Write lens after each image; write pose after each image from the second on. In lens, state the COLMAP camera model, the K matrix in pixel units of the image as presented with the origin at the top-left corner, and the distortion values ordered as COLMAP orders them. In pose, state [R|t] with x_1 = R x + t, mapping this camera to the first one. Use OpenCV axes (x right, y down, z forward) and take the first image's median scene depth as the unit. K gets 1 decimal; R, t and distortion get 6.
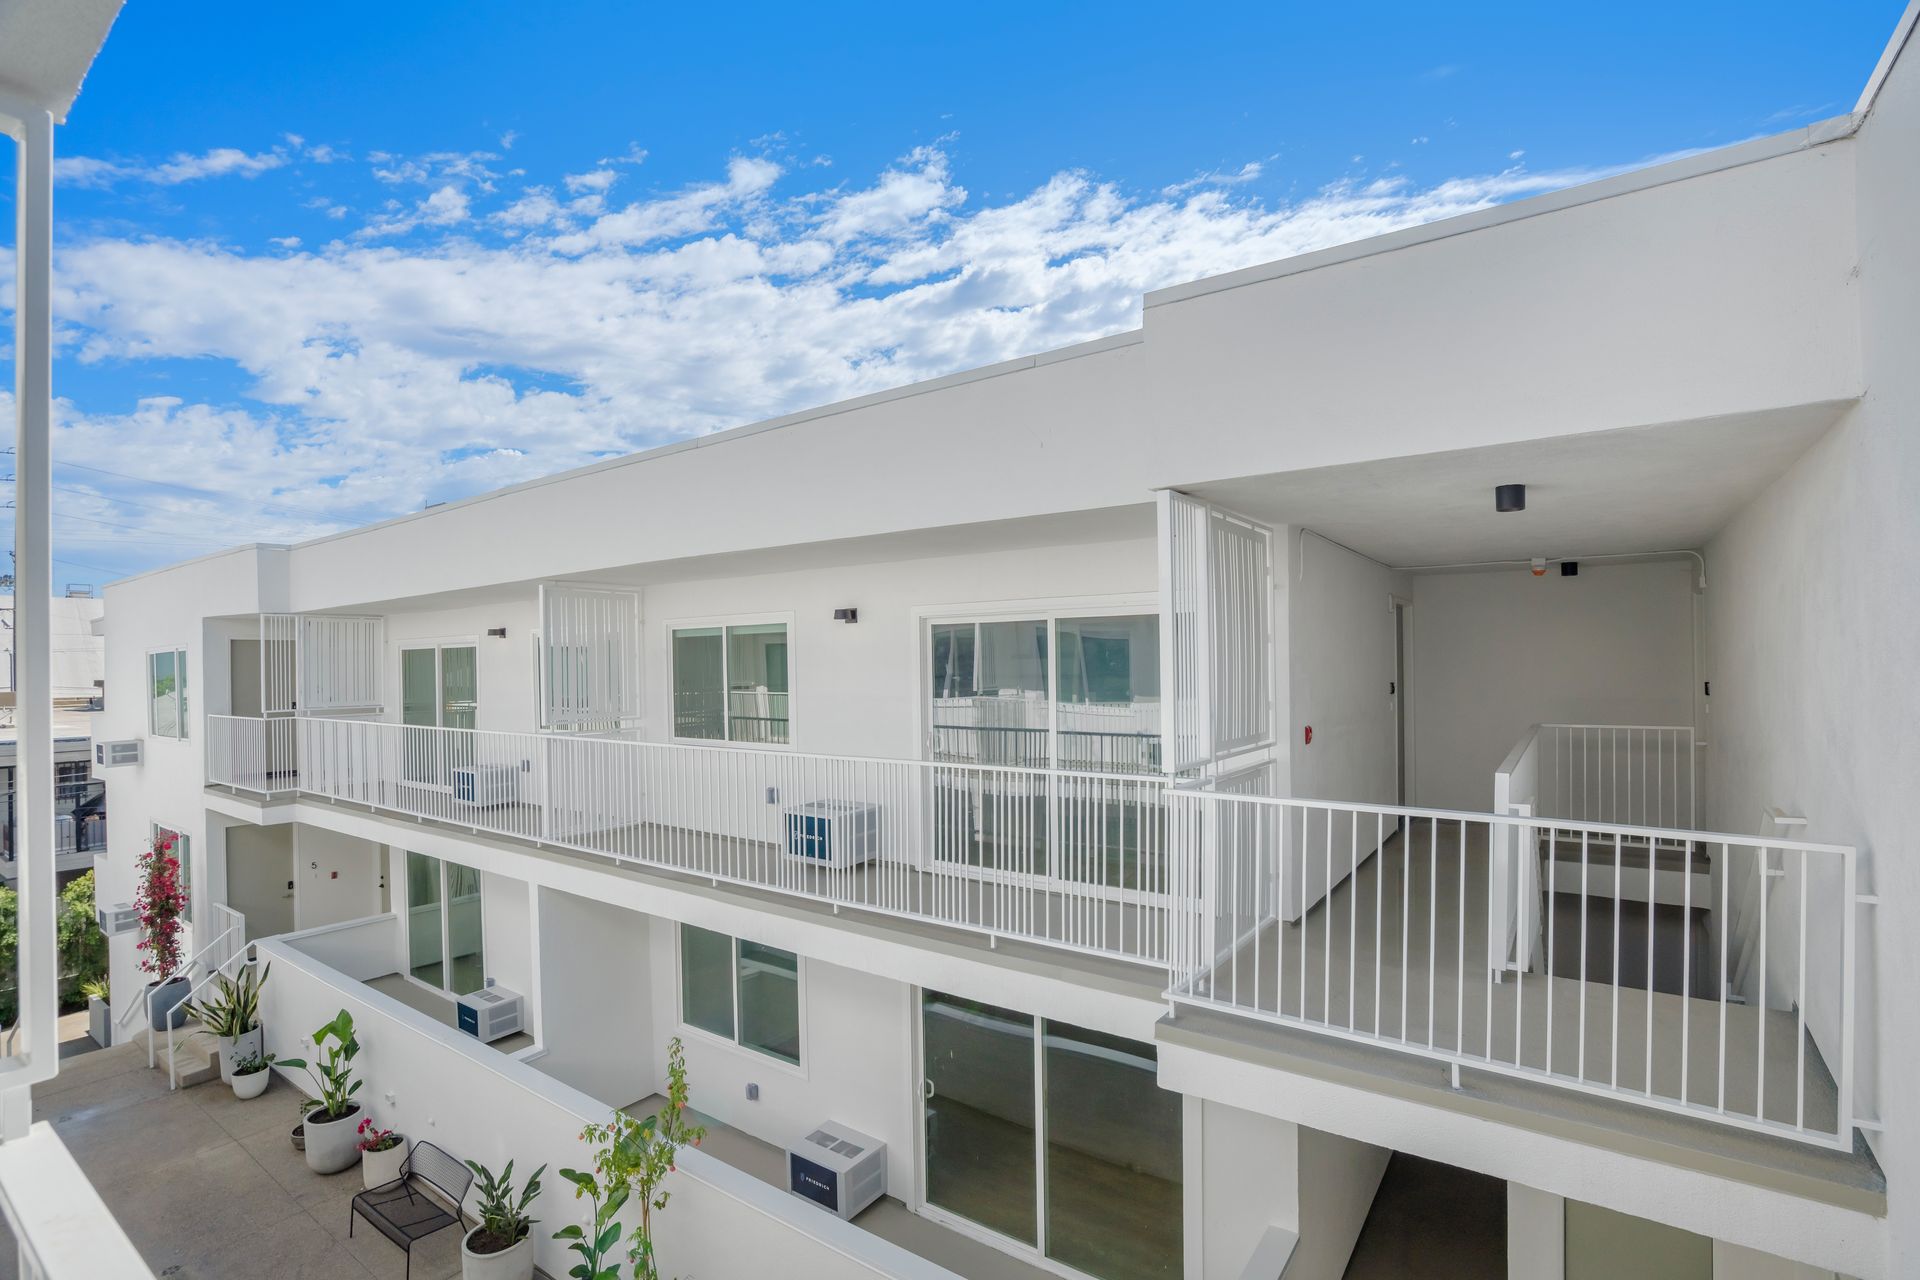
lens RADIAL K [[861.2, 0, 1041.3], [0, 861.2, 672.5], [0, 0, 1]] dist [-0.054610, 0.000028]
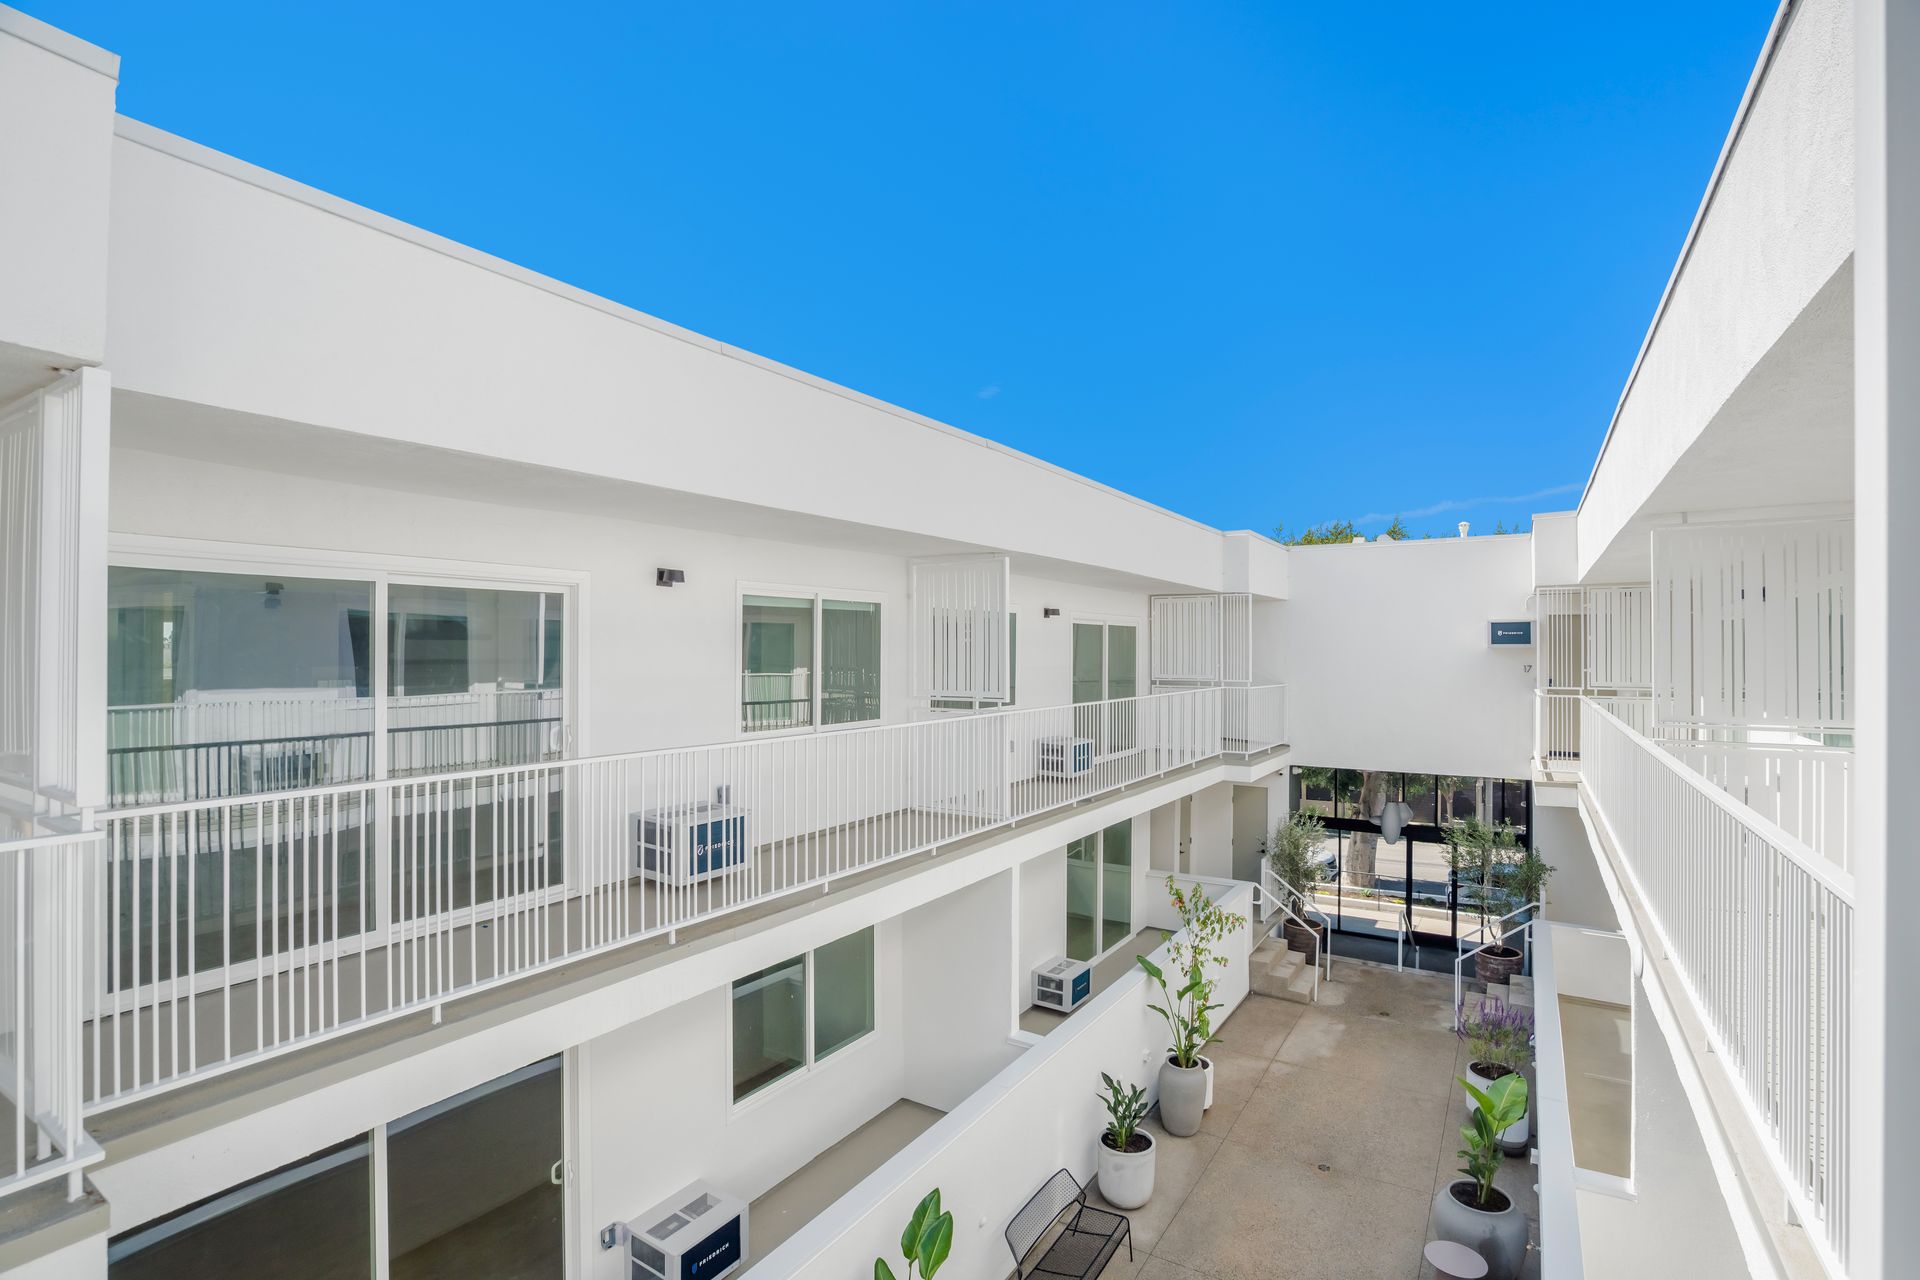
lens RADIAL K [[893.0, 0, 960.0], [0, 893.0, 640.0], [0, 0, 1]] dist [0.001345, 0.000200]
pose [[0.013427, 0.019103, 0.999727, -0.816006], [0.001498, 0.999816, -0.019125, 0.005132], [-0.999909, 0.001754, 0.013396, 0.524975]]
